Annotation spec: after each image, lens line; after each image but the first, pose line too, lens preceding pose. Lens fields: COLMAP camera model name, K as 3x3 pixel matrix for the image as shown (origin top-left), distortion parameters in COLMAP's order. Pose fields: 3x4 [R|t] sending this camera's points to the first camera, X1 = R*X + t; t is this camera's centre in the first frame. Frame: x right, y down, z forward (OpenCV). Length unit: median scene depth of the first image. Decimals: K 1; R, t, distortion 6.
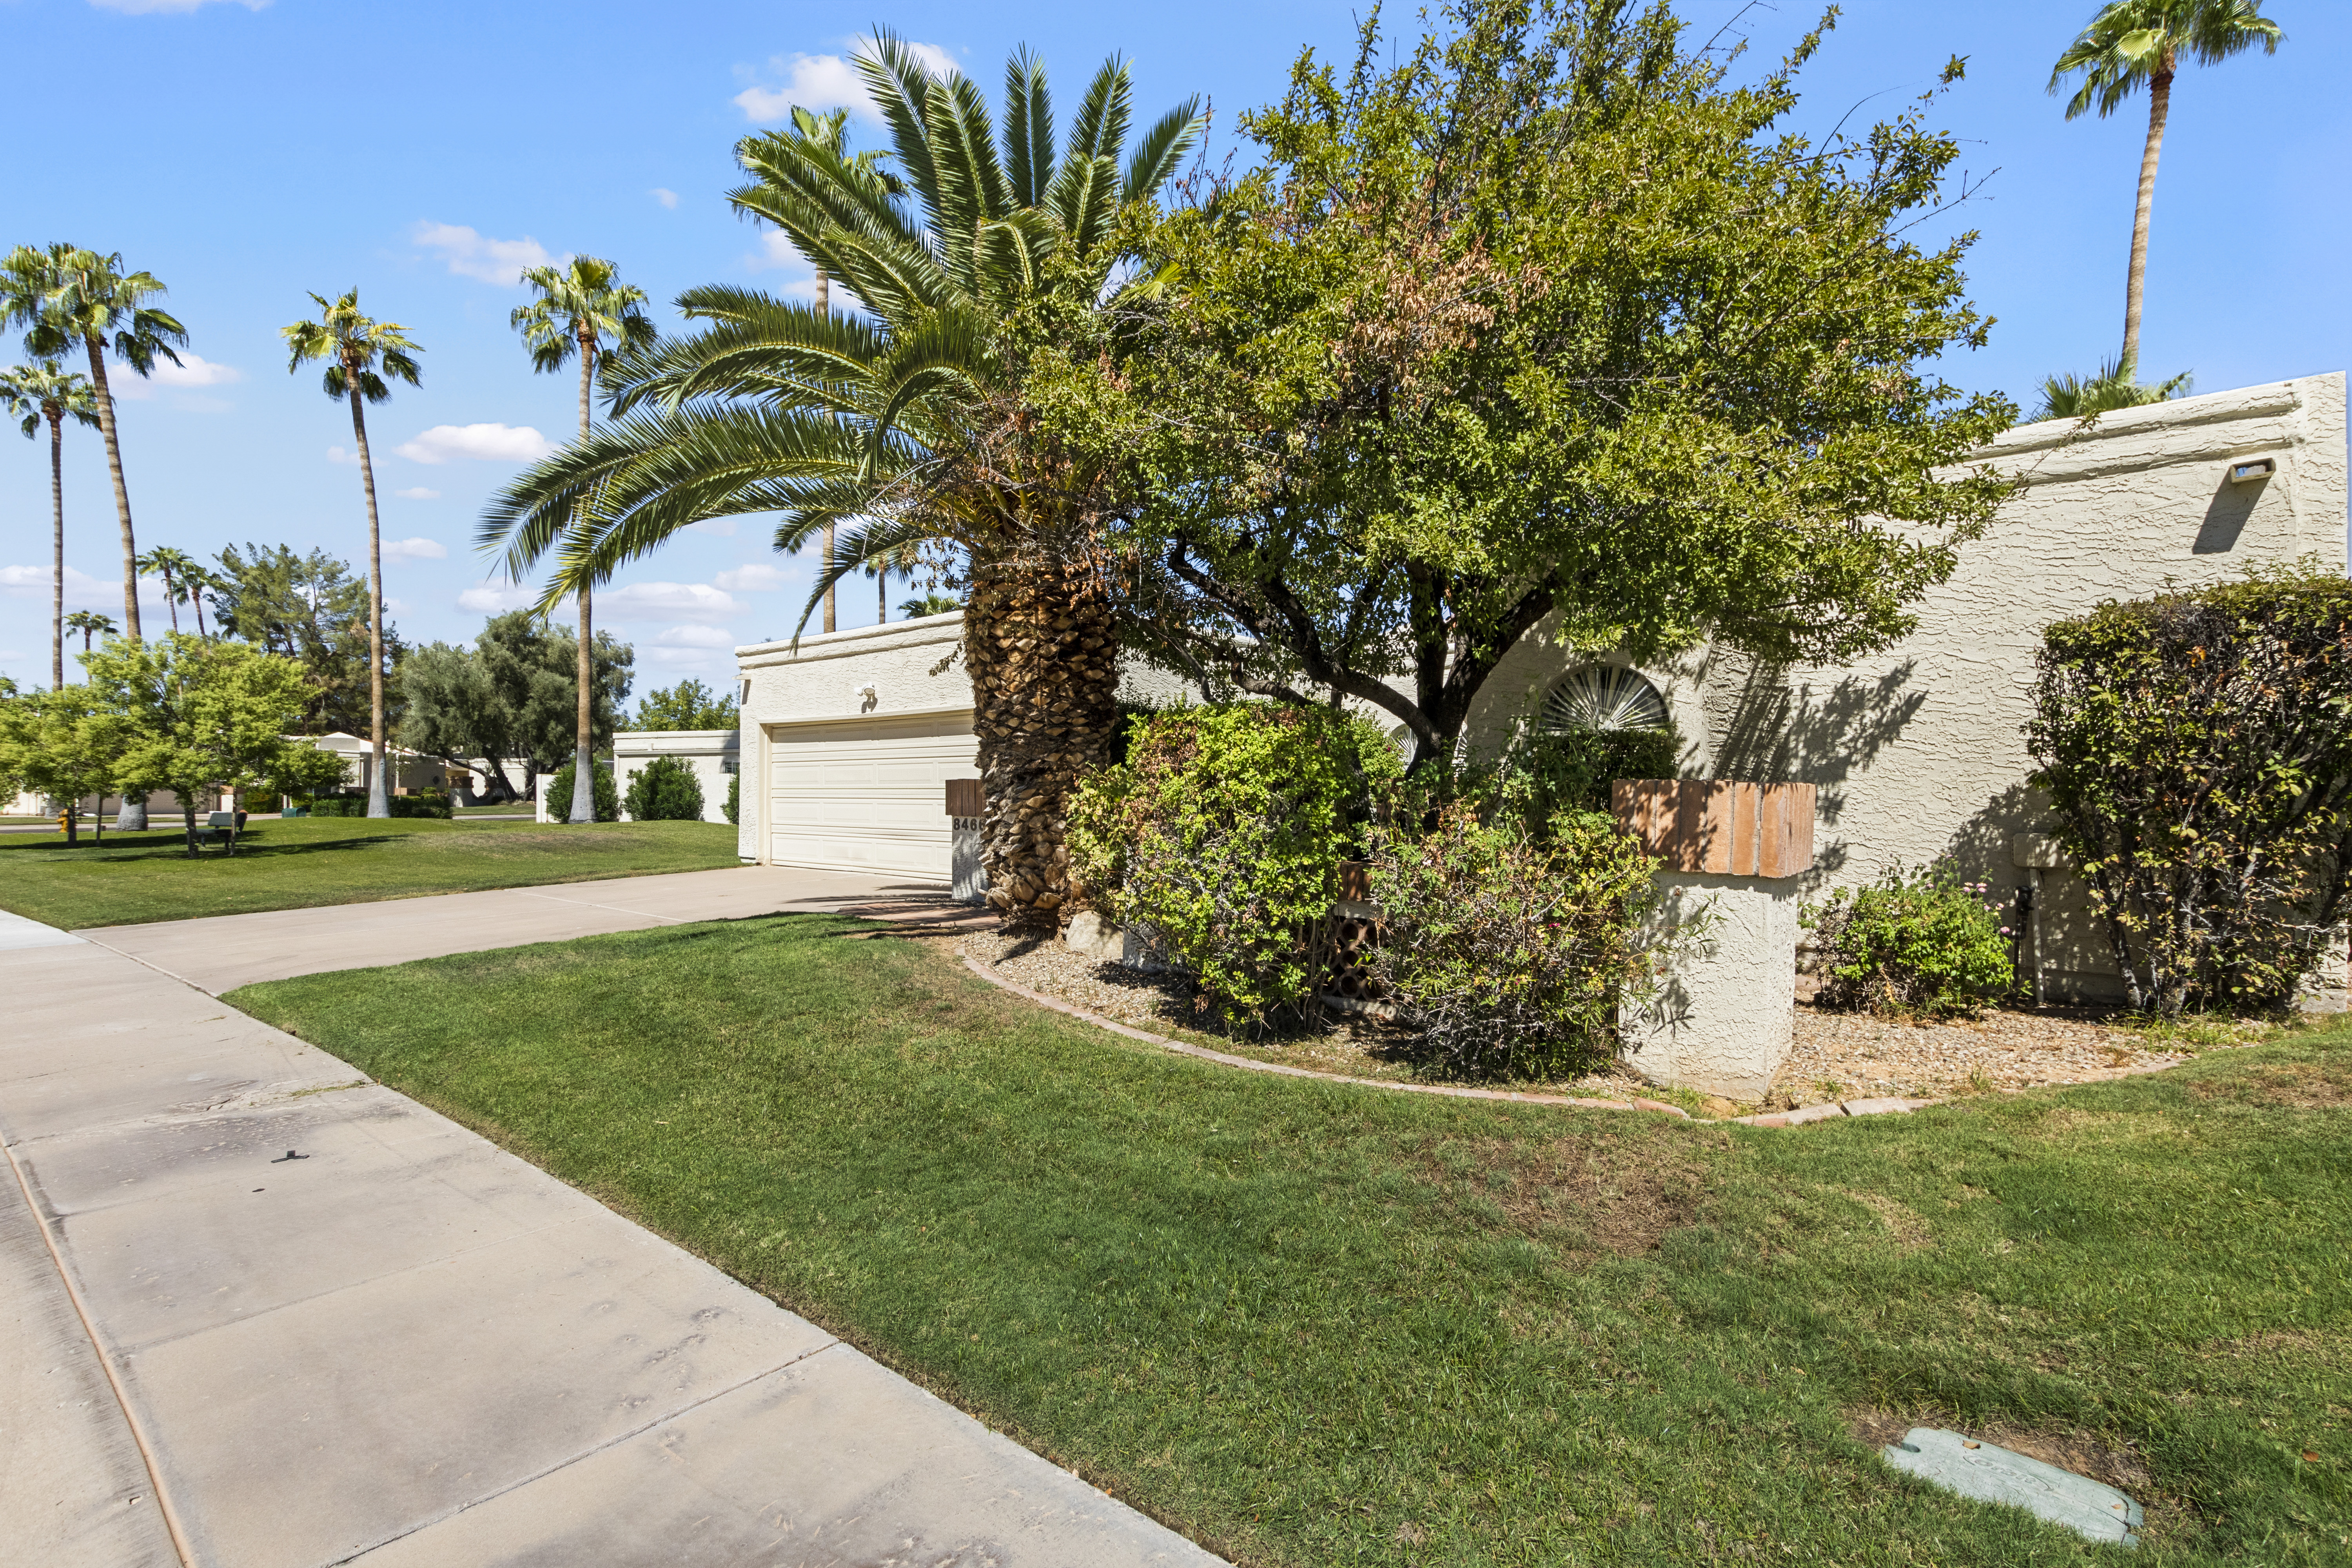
lens RADIAL K [[1075.7, 0, 1177.3], [0, 1075.7, 795.8], [0, 0, 1]] dist [-0.000539, -0.000038]
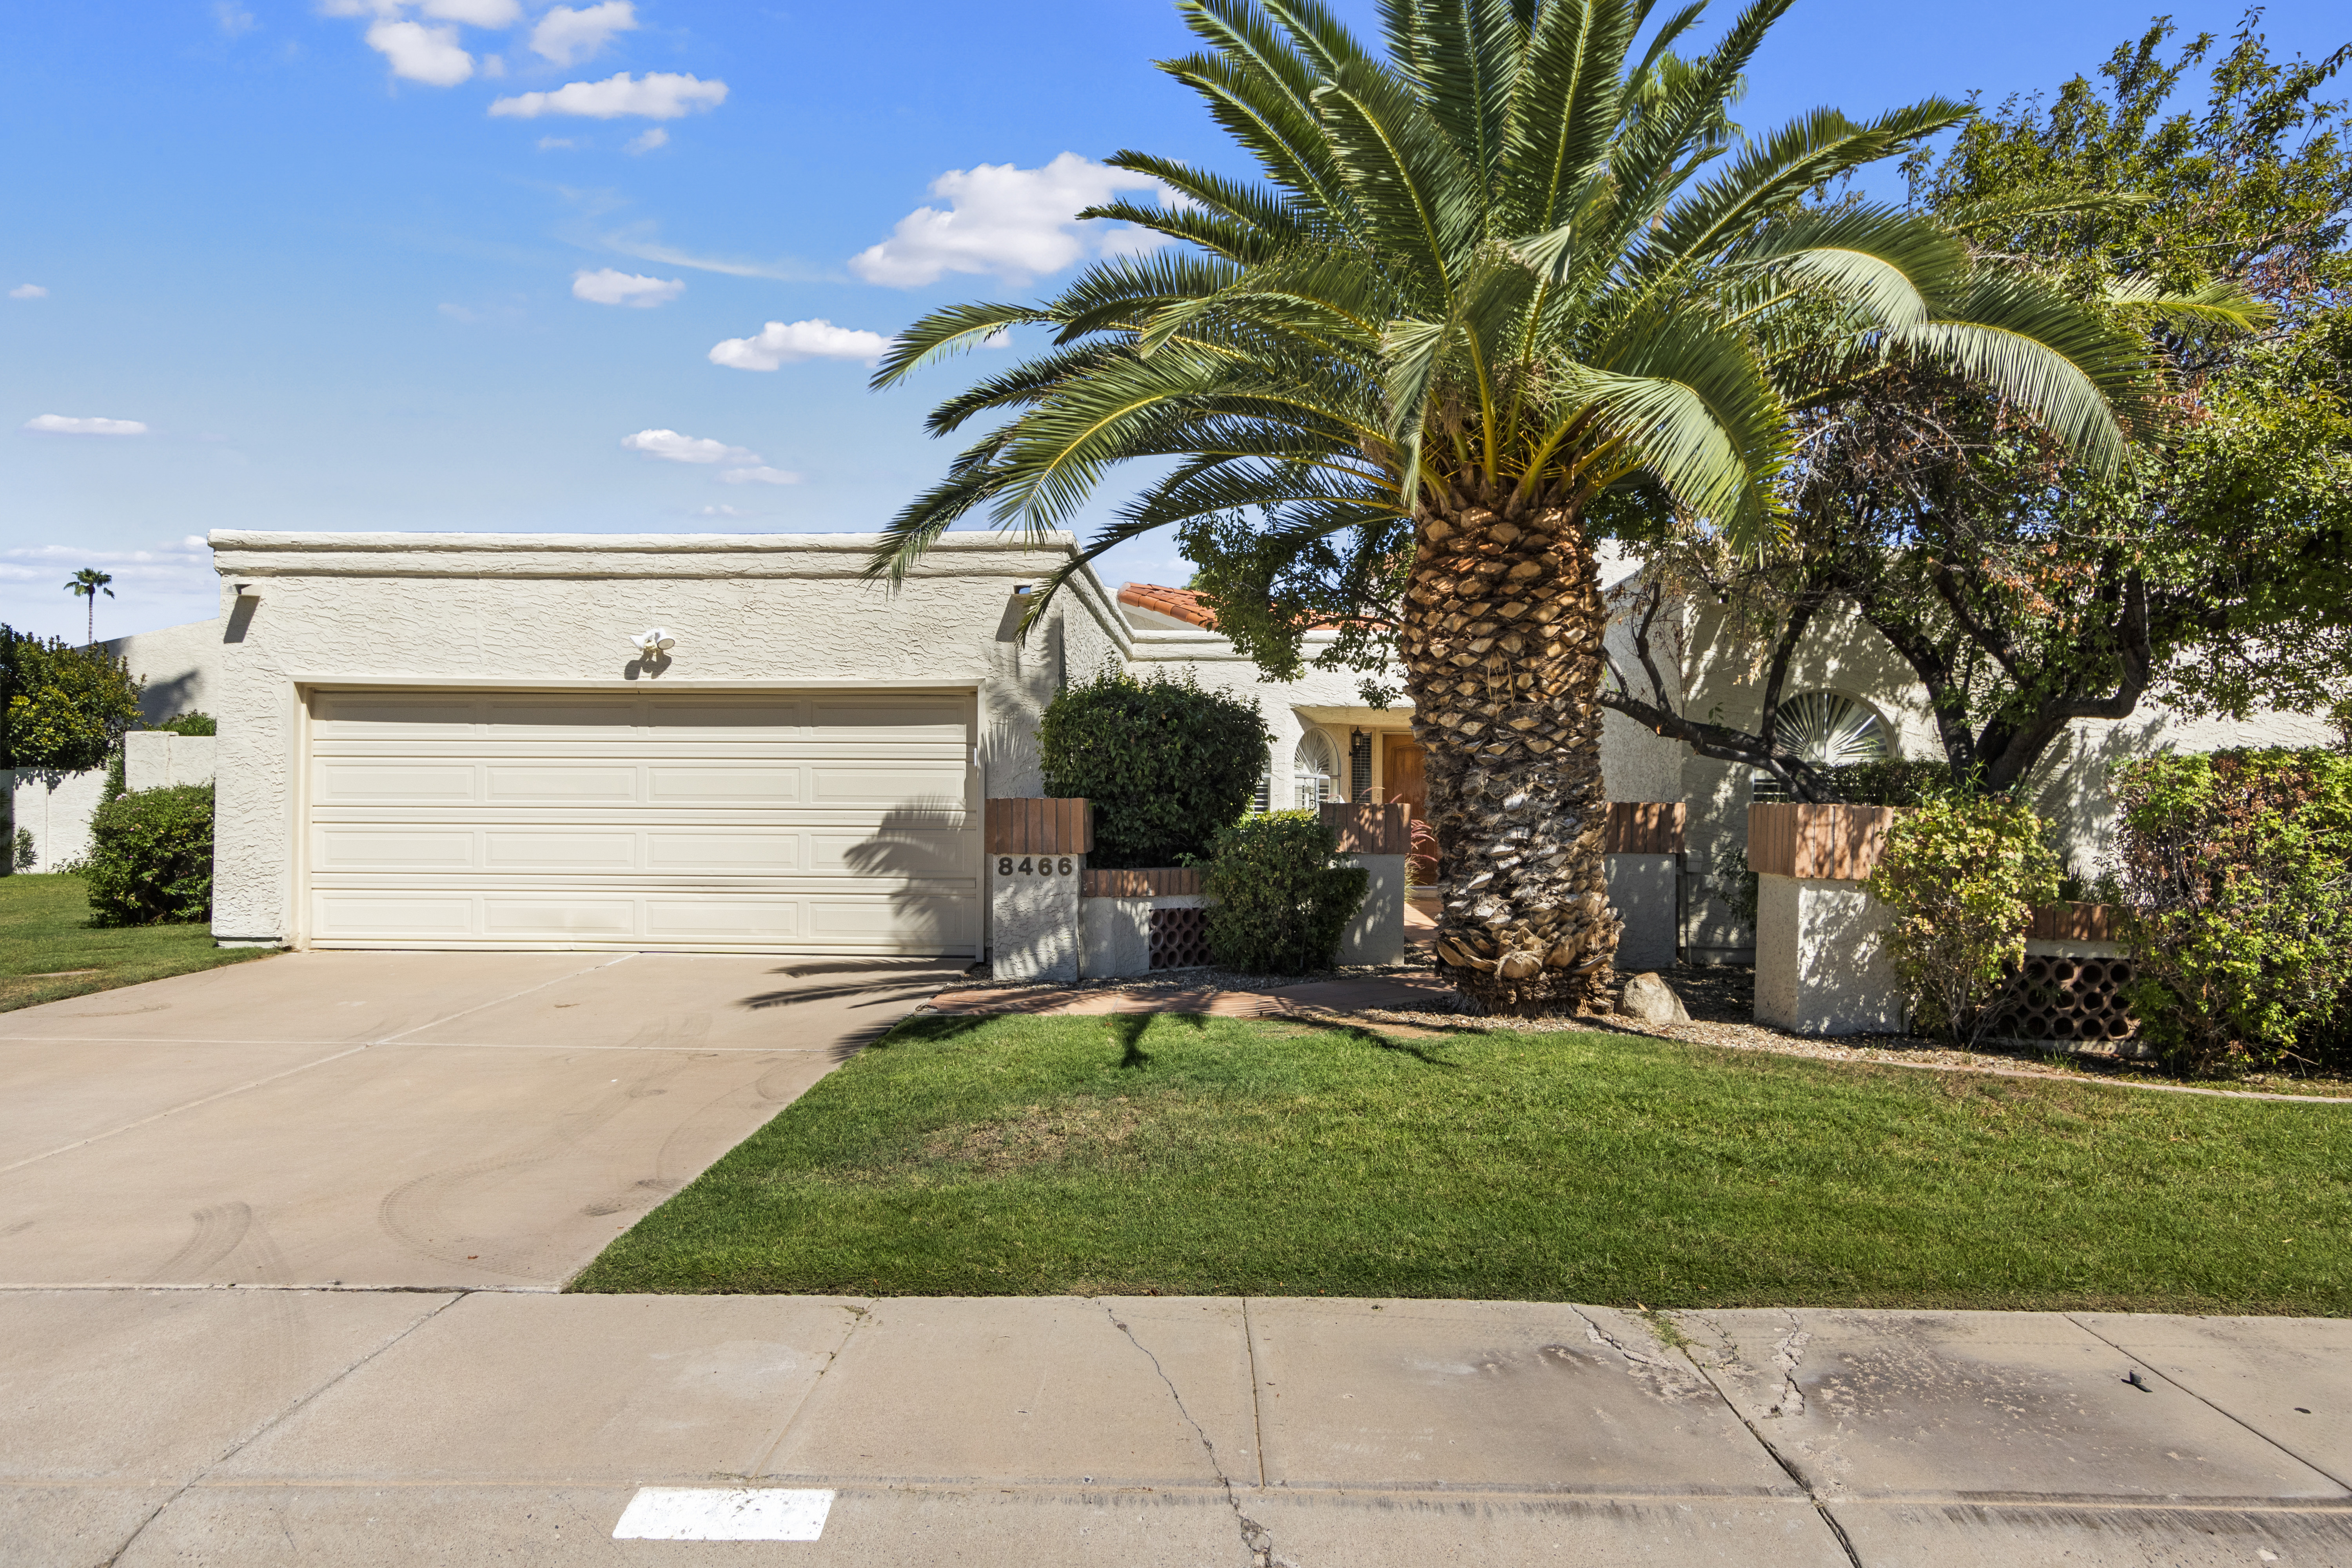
lens RADIAL K [[1473.9, 0, 1176.0], [0, 1473.9, 784.0], [0, 0, 1]] dist [-0.000589, -0.000638]
pose [[0.790556, 0.012297, 0.612267, -1.013668], [-0.003904, 0.999879, -0.015041, -0.016564], [-0.612378, 0.009501, 0.790508, 0.335335]]
